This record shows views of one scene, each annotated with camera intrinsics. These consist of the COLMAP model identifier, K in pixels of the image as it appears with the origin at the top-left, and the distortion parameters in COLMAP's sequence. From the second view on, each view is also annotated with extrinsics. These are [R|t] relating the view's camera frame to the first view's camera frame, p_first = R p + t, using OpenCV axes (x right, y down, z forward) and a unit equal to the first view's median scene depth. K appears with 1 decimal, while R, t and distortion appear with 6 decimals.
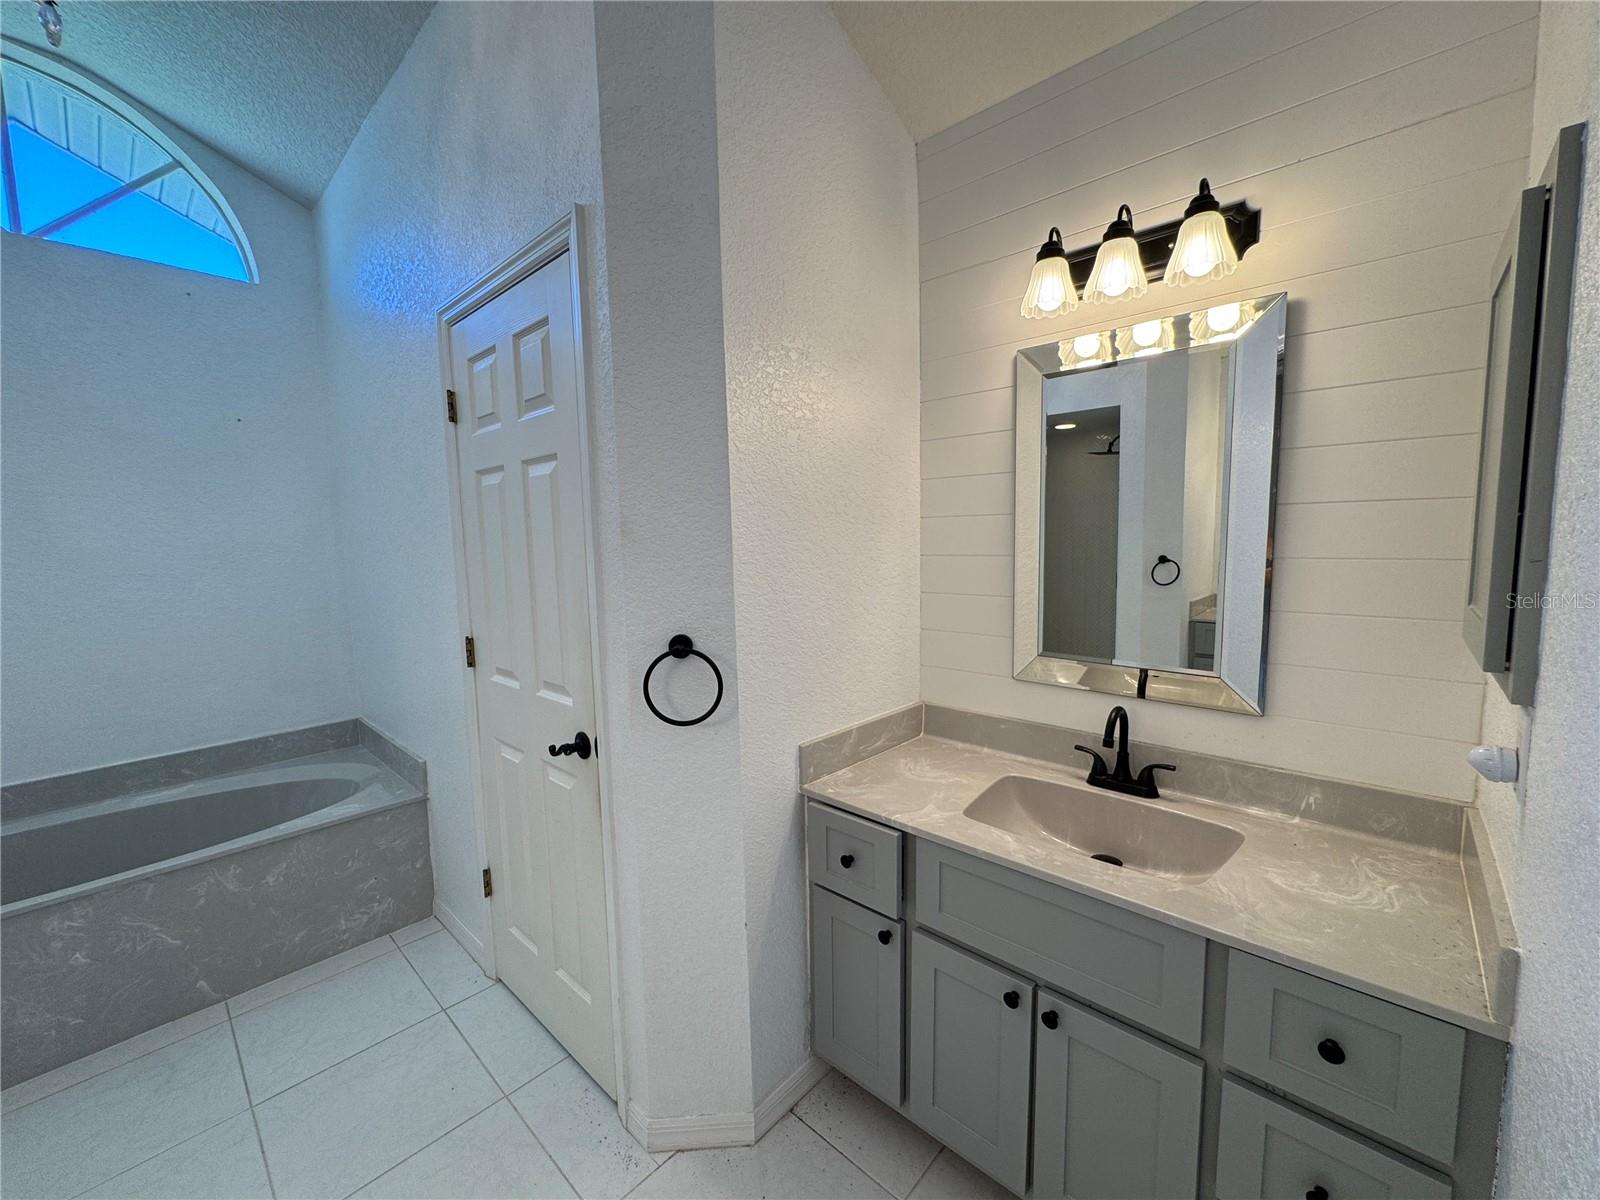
lens RADIAL K [[689.7, 0, 800.0], [0, 689.7, 600.0], [0, 0, 1]] dist [0.011662, 0.000082]
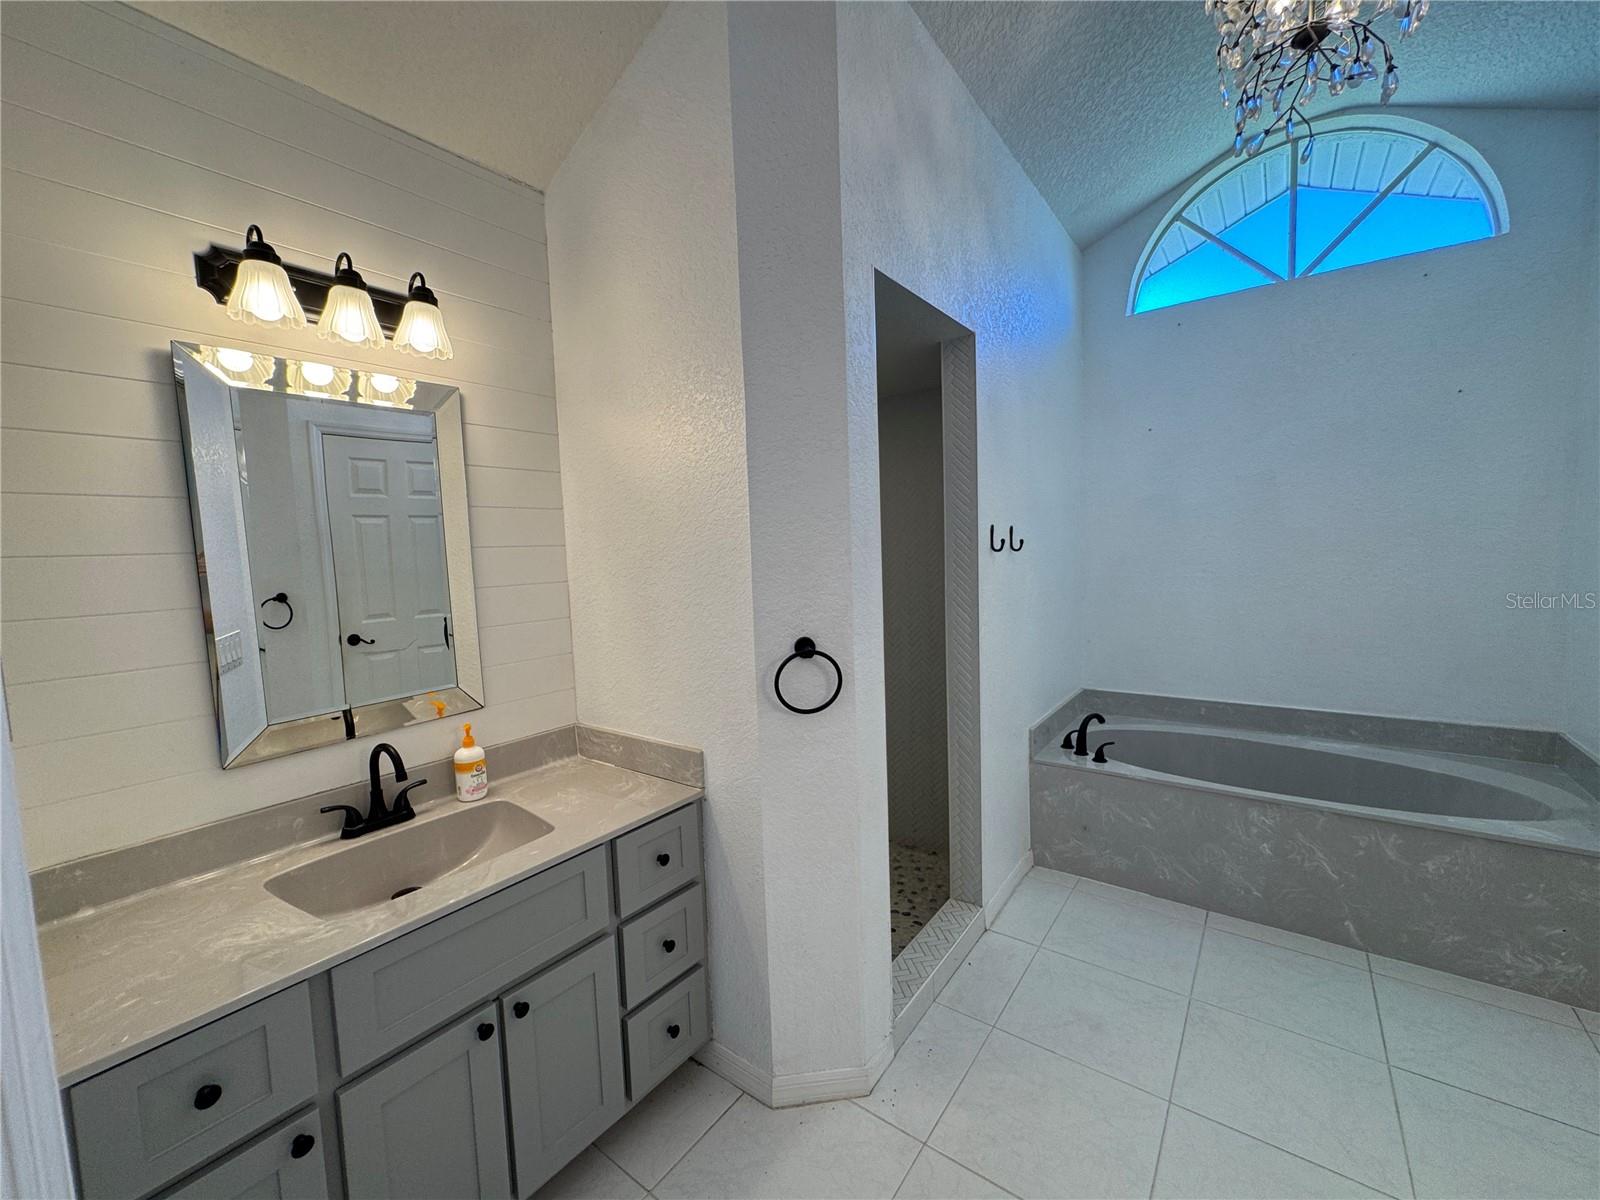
lens RADIAL K [[639.9, 0, 800.0], [0, 639.9, 600.0], [0, 0, 1]] dist [-0.003338, 0.000241]
pose [[-0.130863, -0.056424, 0.989793, -0.530603], [0.138409, 0.987562, 0.074596, -0.037110], [-0.981691, 0.146758, -0.121426, 0.491229]]
